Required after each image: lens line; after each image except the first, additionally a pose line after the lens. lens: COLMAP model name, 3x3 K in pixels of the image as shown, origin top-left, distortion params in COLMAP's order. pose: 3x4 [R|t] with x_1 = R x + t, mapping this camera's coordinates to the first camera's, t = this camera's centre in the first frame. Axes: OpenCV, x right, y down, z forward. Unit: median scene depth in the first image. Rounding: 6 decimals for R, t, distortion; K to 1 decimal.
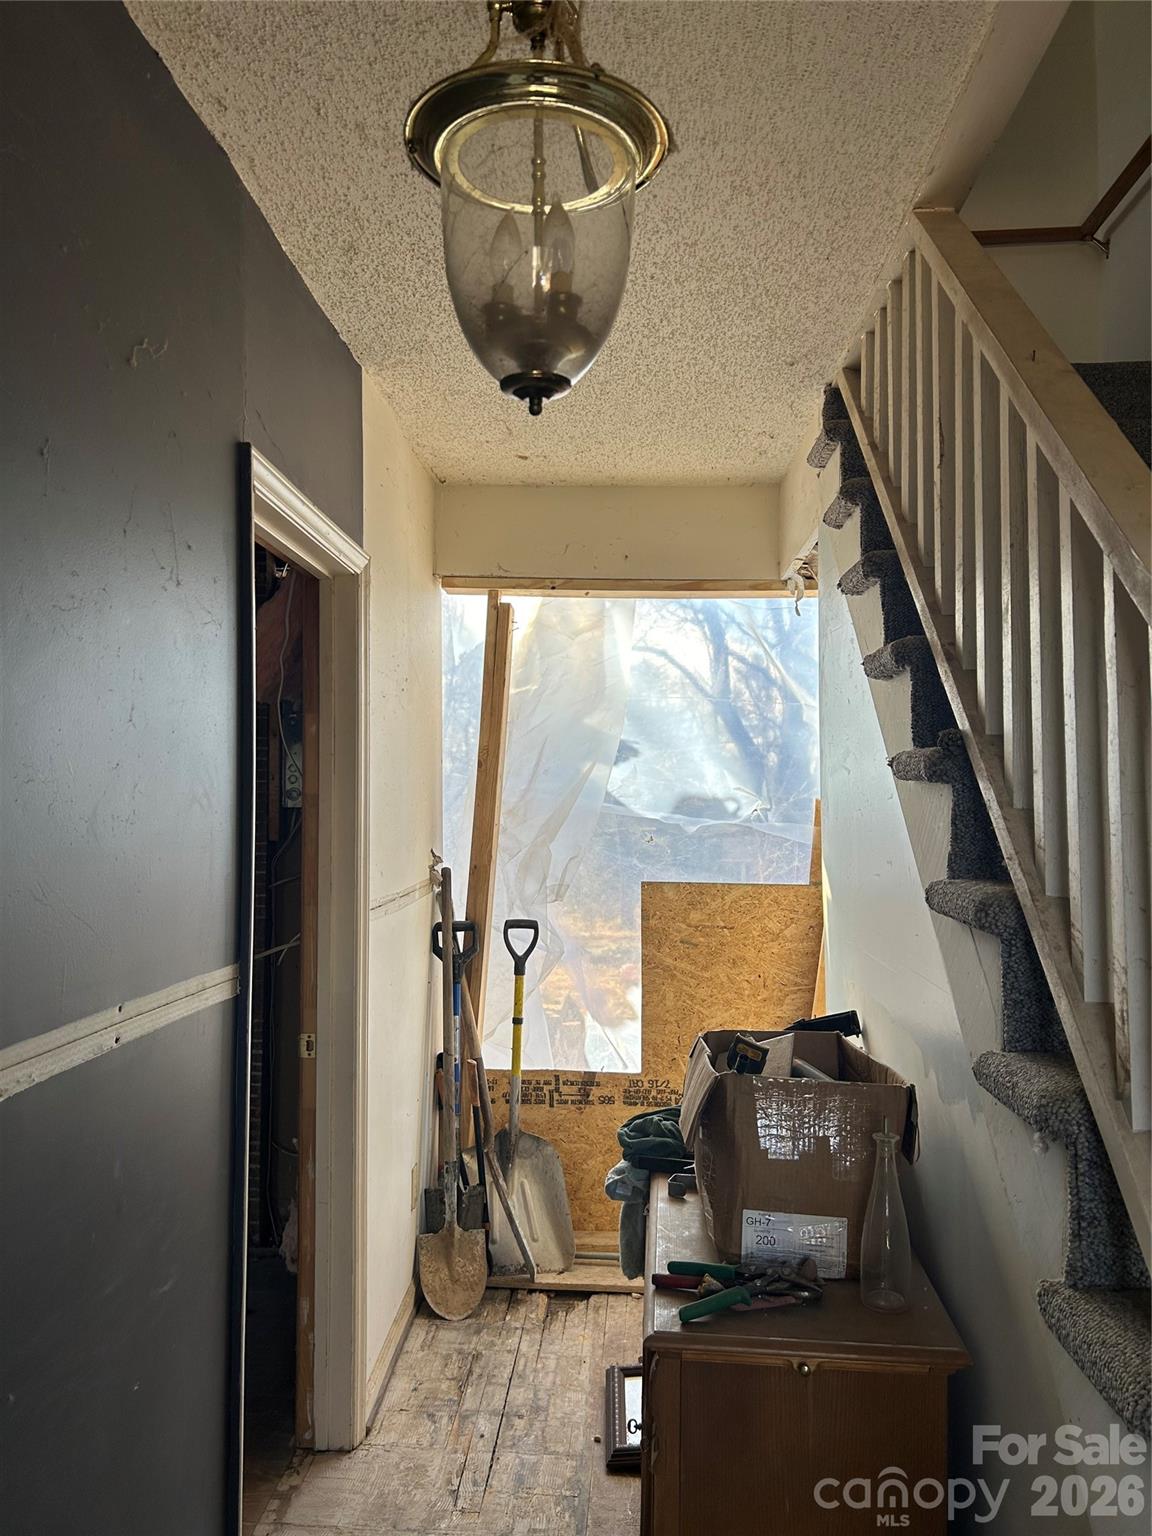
lens RADIAL K [[1152.7, 0, 576.5], [0, 1152.7, 761.3], [0, 0, 1]] dist [-0.002504, -0.039883]
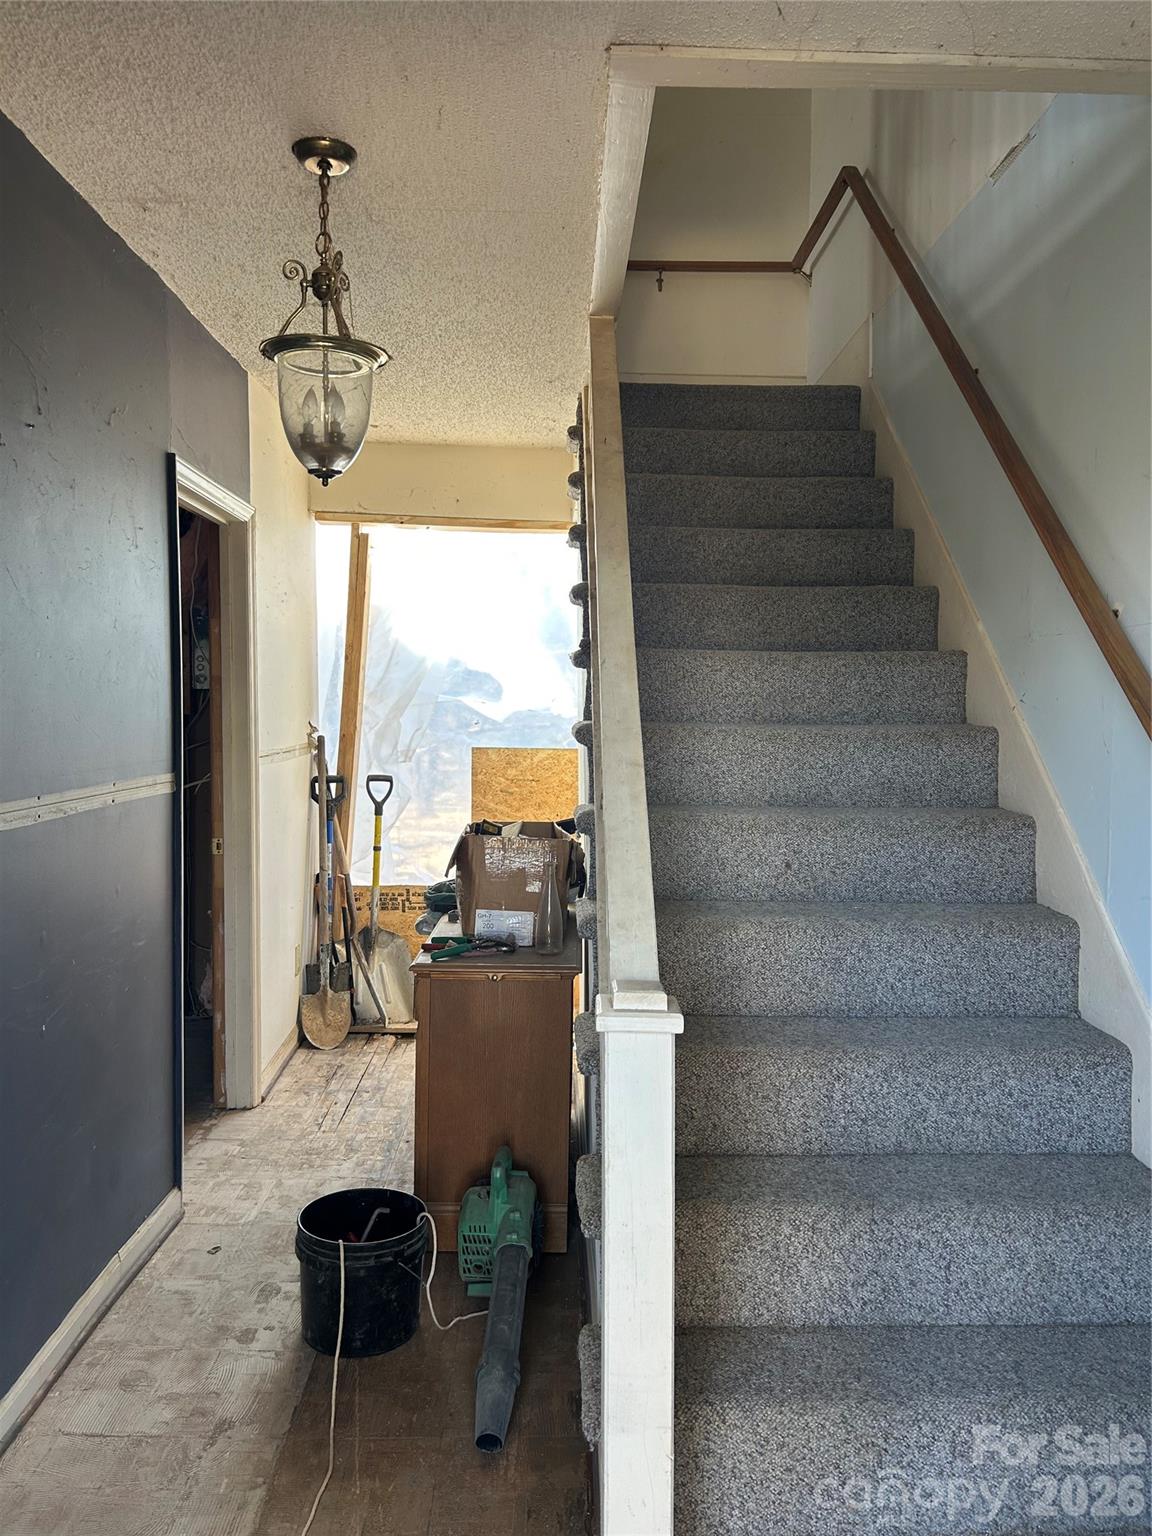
lens RADIAL K [[1152.7, 0, 608.8], [0, 1152.7, 757.6], [0, 0, 1]] dist [-0.002504, -0.039883]
pose [[0.994330, -0.000653, 0.106338, 0.102469], [-0.008239, 0.996502, 0.083160, 0.006825], [-0.106020, -0.083564, 0.990846, -0.477822]]
